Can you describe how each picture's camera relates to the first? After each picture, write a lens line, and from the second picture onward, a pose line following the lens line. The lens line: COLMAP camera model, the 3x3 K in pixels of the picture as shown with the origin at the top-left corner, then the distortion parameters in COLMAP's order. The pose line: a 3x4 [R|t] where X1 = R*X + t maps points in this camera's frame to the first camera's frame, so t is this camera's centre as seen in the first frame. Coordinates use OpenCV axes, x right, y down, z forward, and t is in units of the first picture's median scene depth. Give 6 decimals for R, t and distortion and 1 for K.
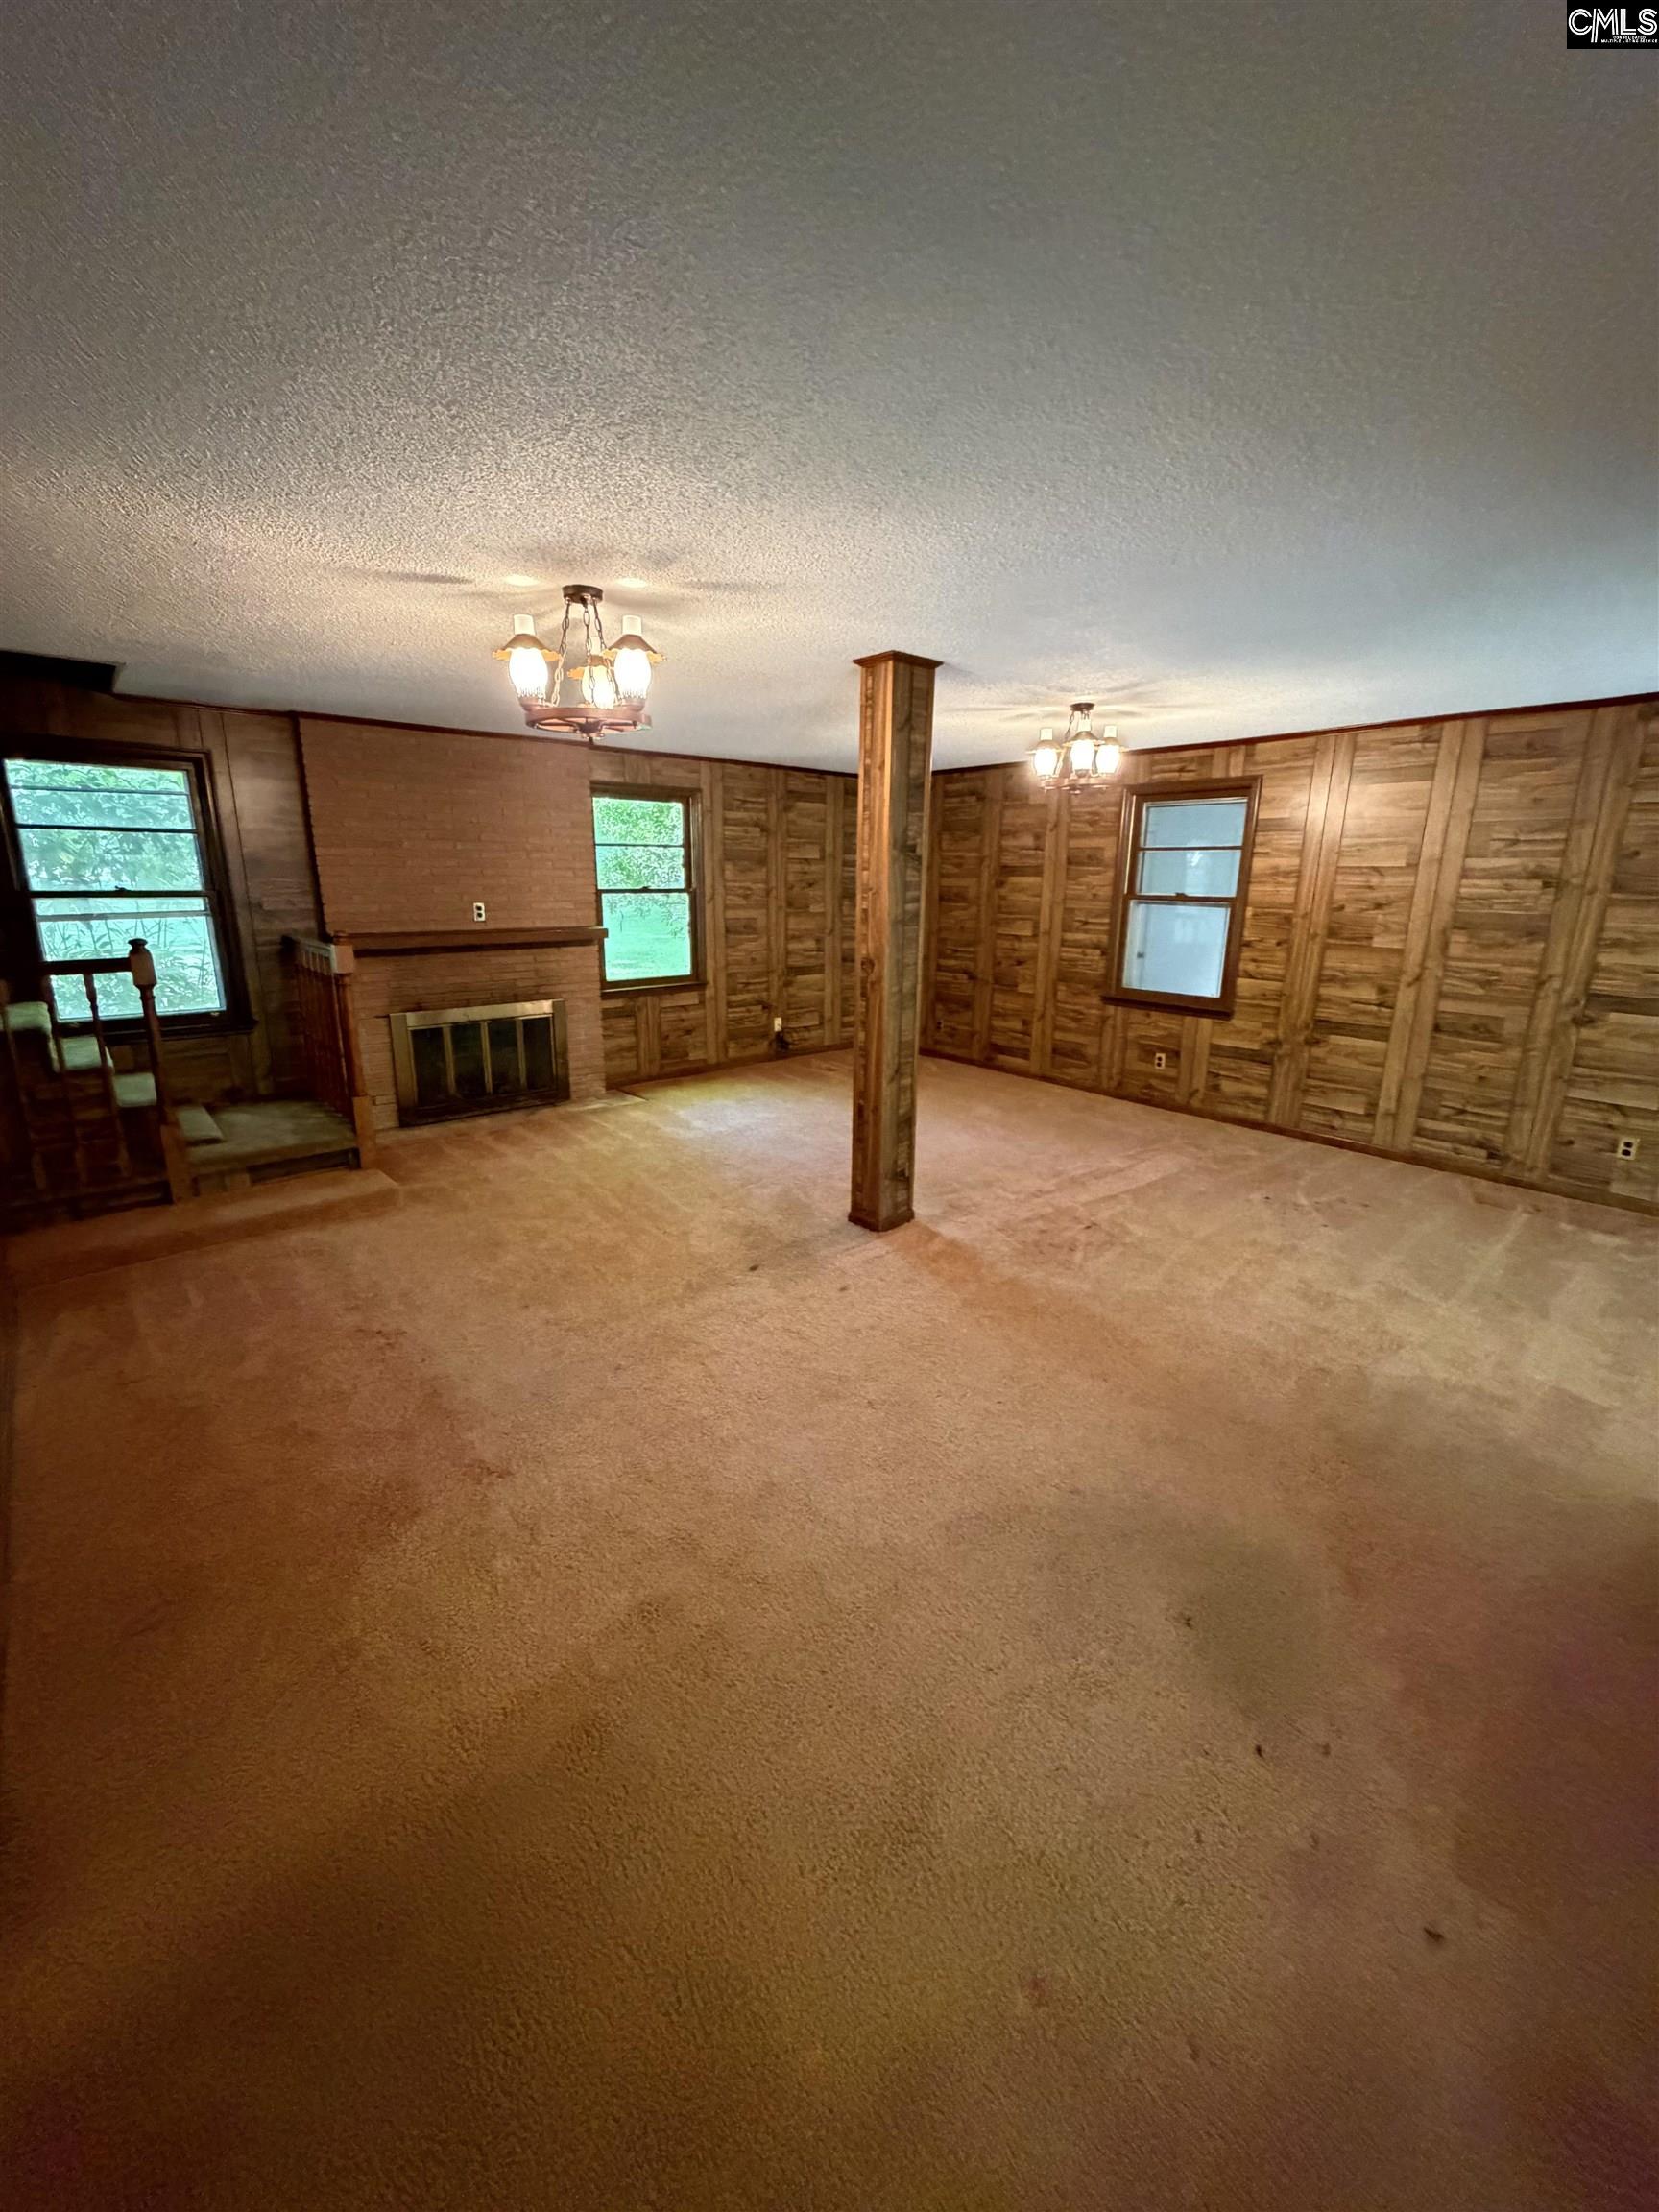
lens RADIAL K [[891.2, 0, 829.5], [0, 891.2, 1106.0], [0, 0, 1]] dist [-0.000016, -0.000012]
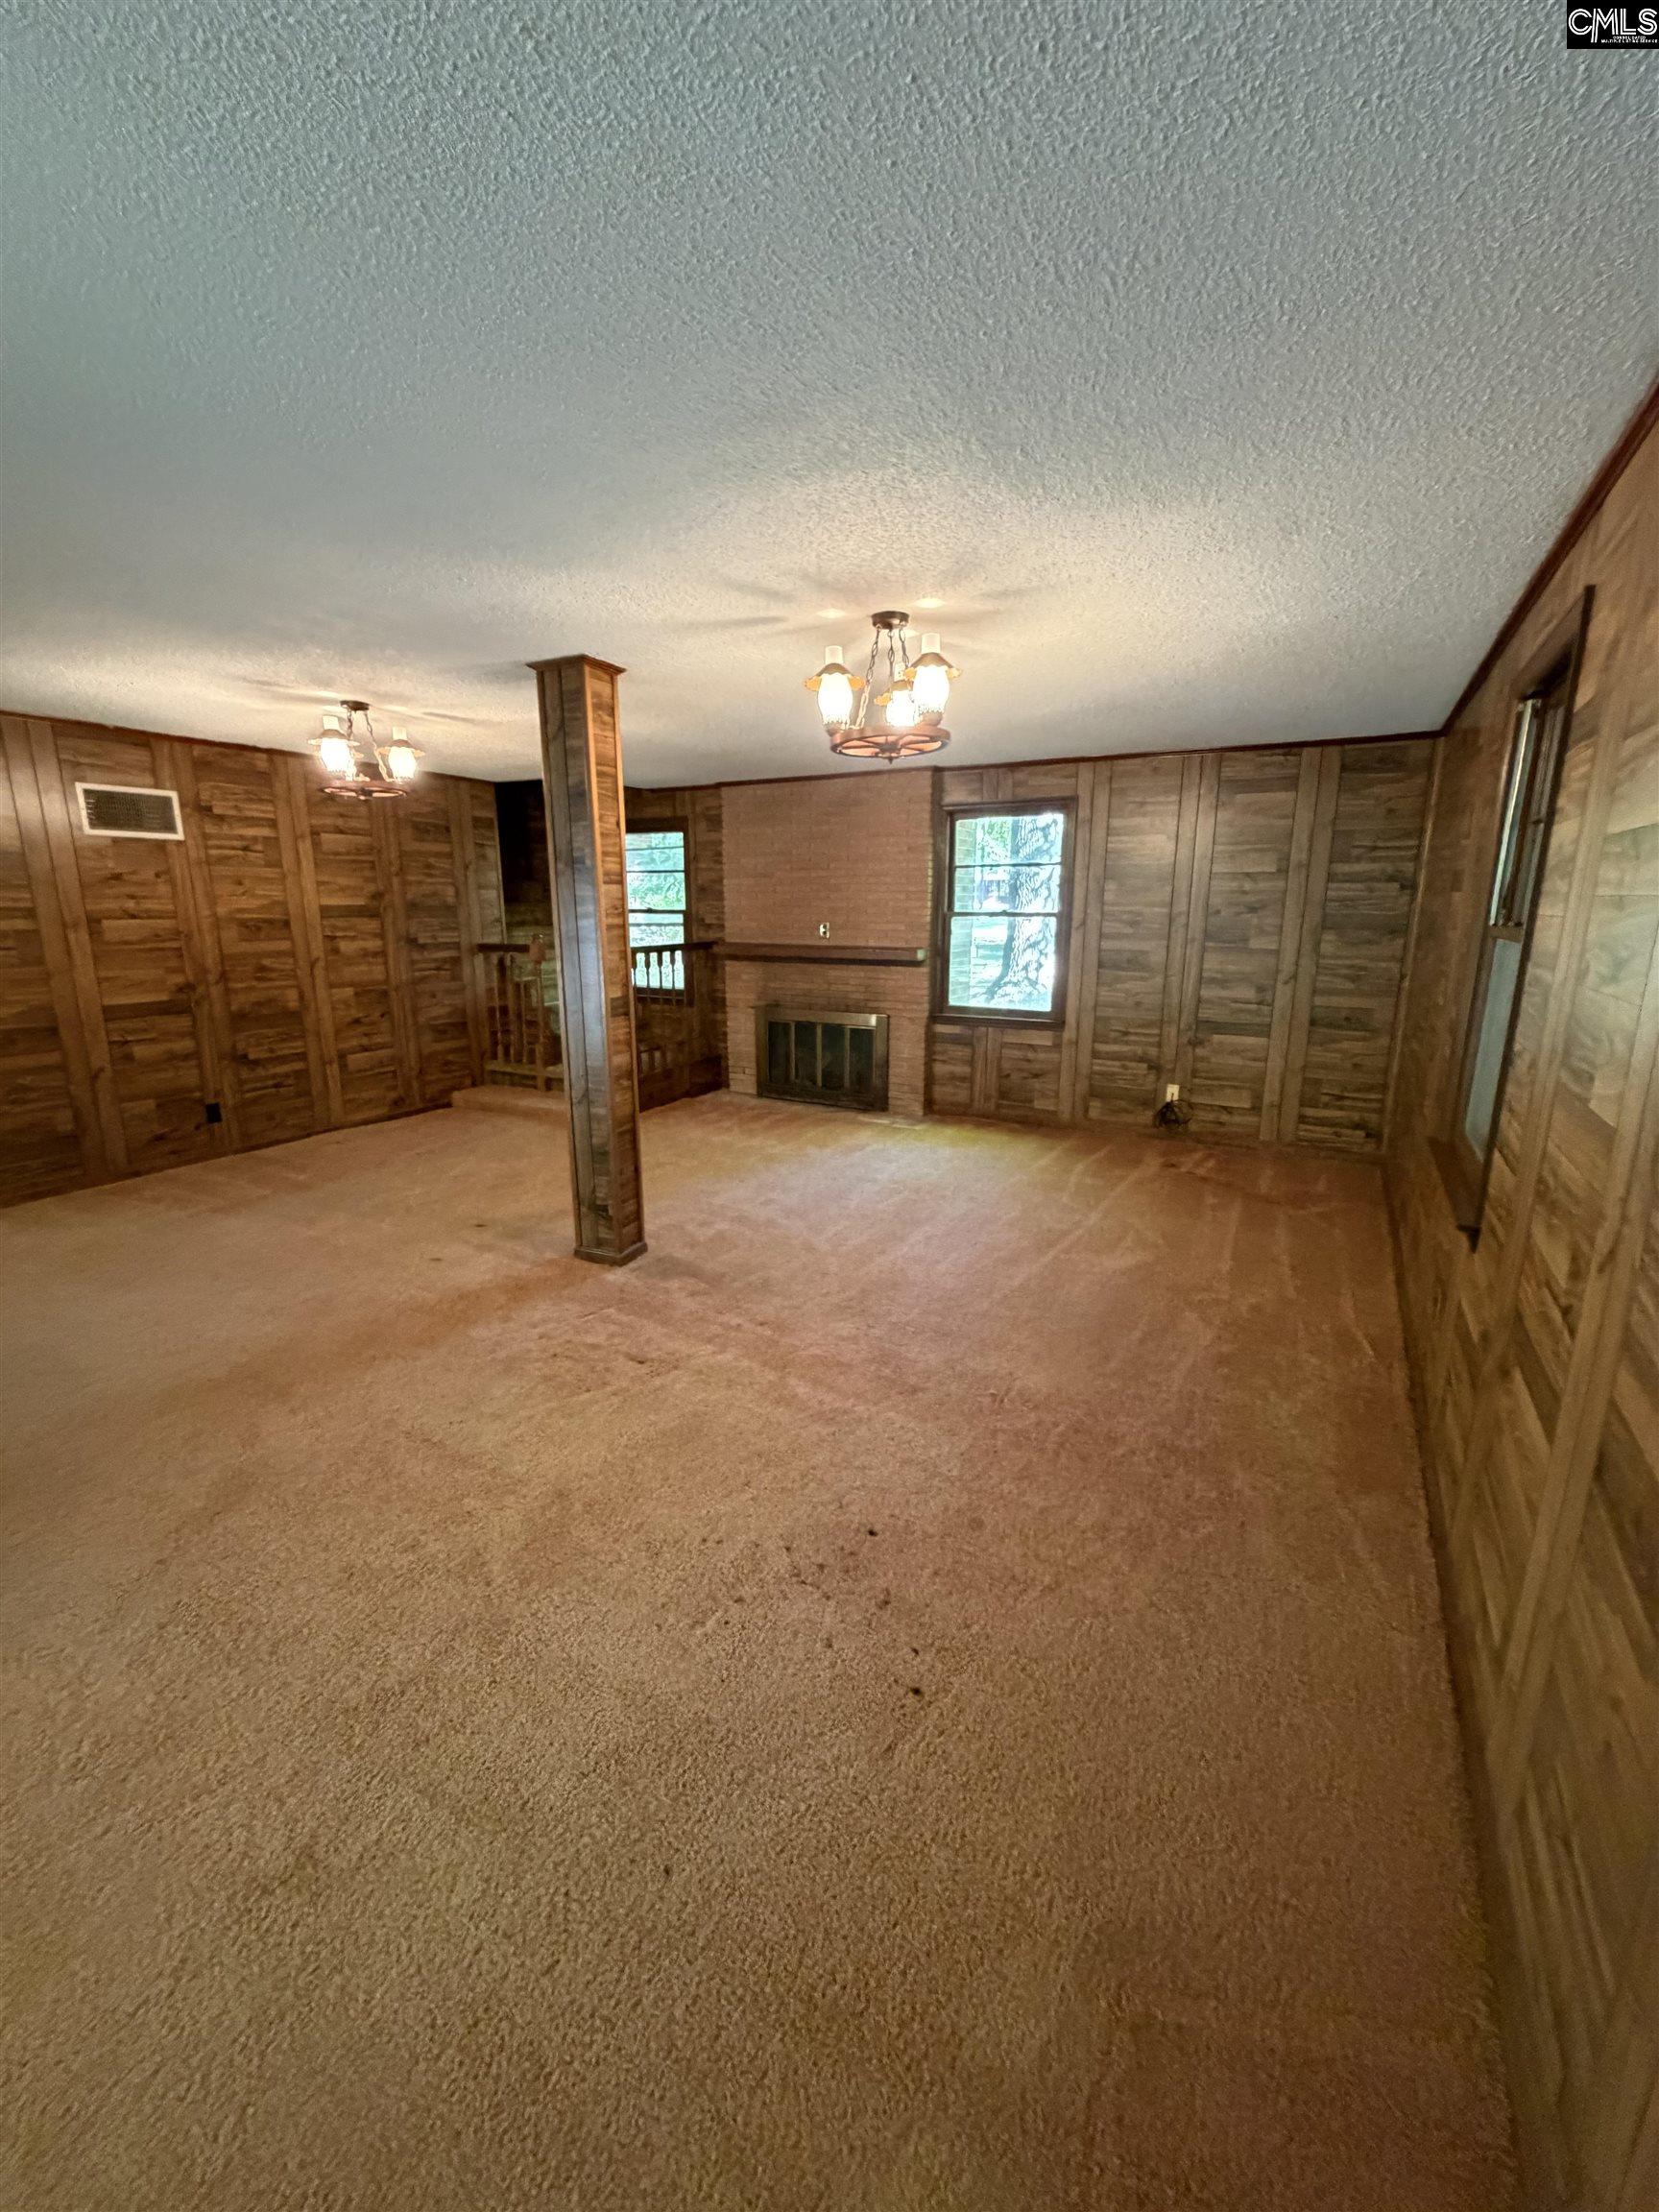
lens RADIAL K [[891.2, 0, 829.5], [0, 891.2, 1106.0], [0, 0, 1]] dist [-0.000016, -0.000012]
pose [[0.341442, 0.203182, -0.917679, 0.669076], [-0.234871, 0.963824, 0.126010, -0.135329], [0.910084, 0.172511, 0.376812, 0.570612]]
